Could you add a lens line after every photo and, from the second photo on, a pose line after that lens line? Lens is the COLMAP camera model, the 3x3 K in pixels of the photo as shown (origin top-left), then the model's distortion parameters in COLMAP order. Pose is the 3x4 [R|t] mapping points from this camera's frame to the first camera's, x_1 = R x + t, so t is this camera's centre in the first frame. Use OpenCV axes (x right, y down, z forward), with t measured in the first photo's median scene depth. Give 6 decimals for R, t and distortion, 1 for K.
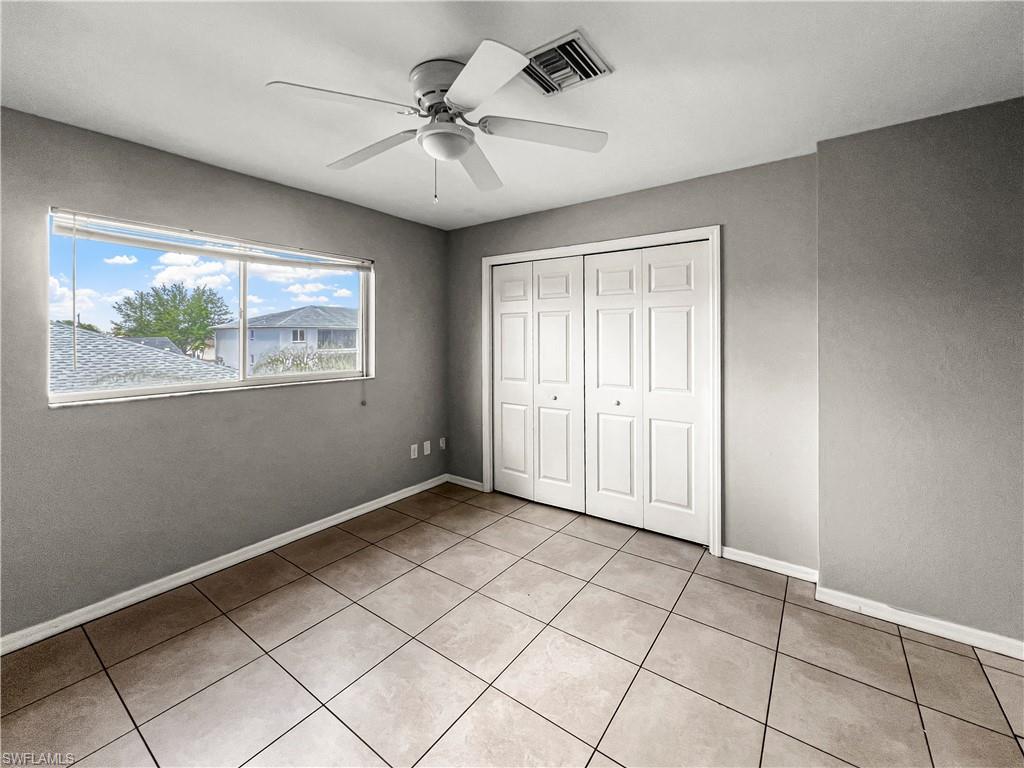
lens RADIAL K [[430.5, 0, 501.2], [0, 430.5, 332.1], [0, 0, 1]] dist [-0.006783, 0.000689]
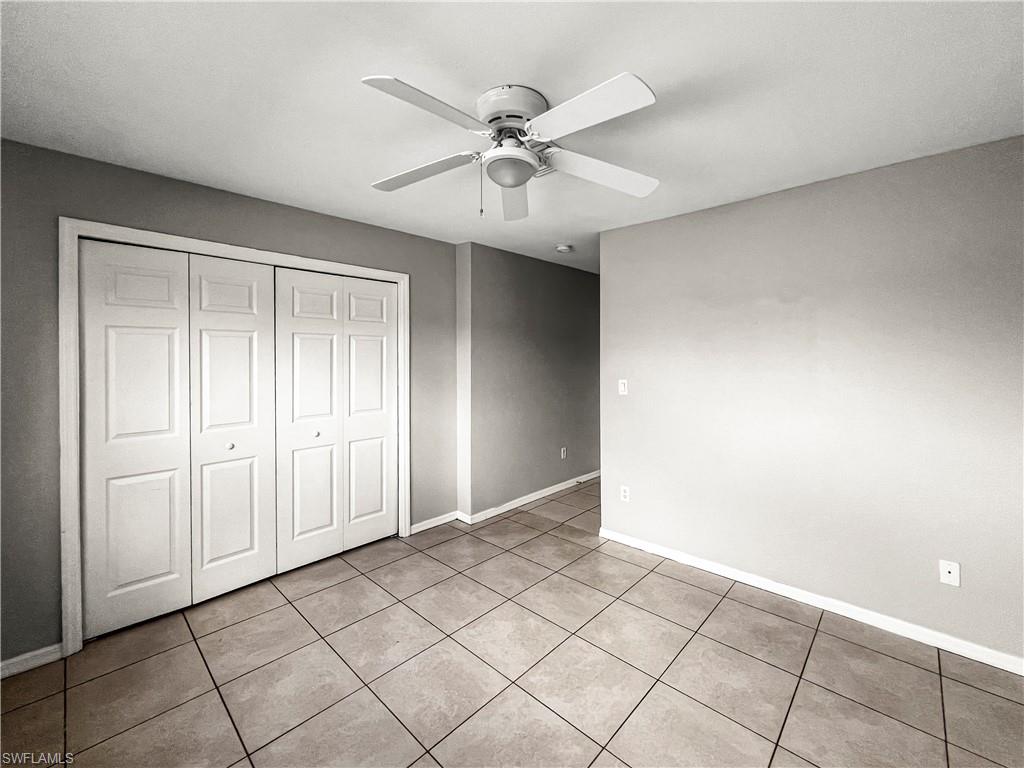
lens RADIAL K [[421.9, 0, 501.8], [0, 421.9, 361.3], [0, 0, 1]] dist [-0.004530, -0.000117]
pose [[0.127404, -0.000537, 0.991851, -0.643001], [-0.004577, 0.999989, 0.001130, 0.003513], [-0.991840, -0.004684, 0.127400, 0.528821]]
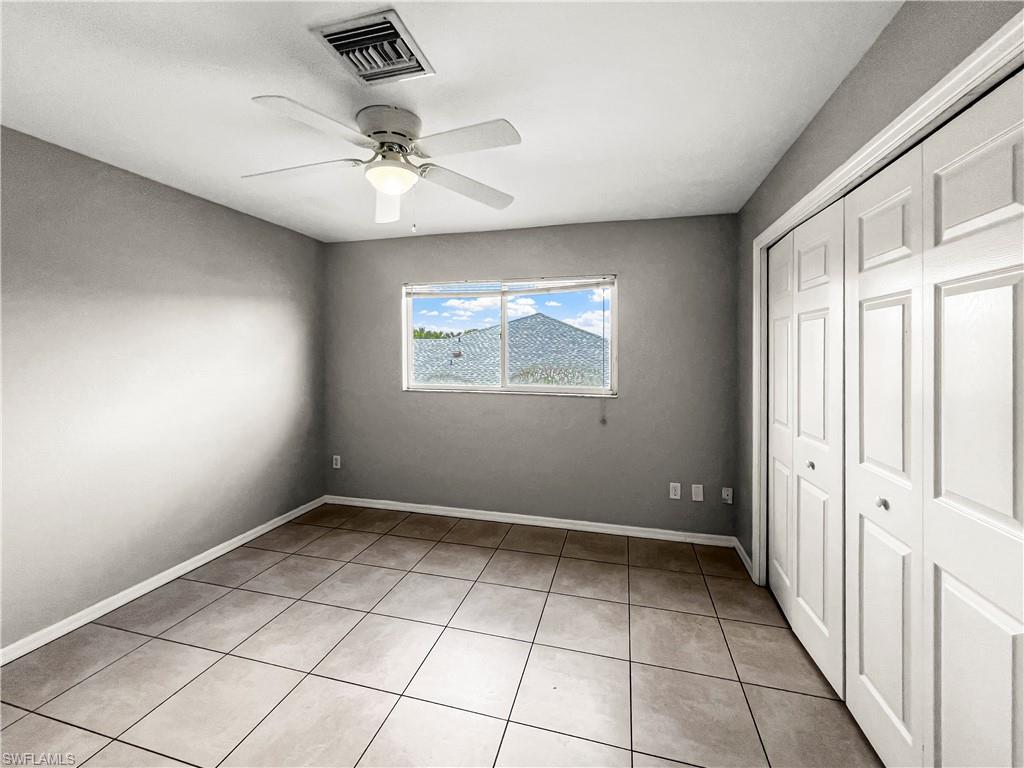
lens RADIAL K [[421.9, 0, 503.2], [0, 421.9, 354.9], [0, 0, 1]] dist [-0.004530, -0.000117]
pose [[0.365889, 0.006088, -0.930638, 0.582296], [0.003619, 0.999962, 0.007964, 0.004770], [0.930651, -0.006282, 0.365853, 0.510094]]
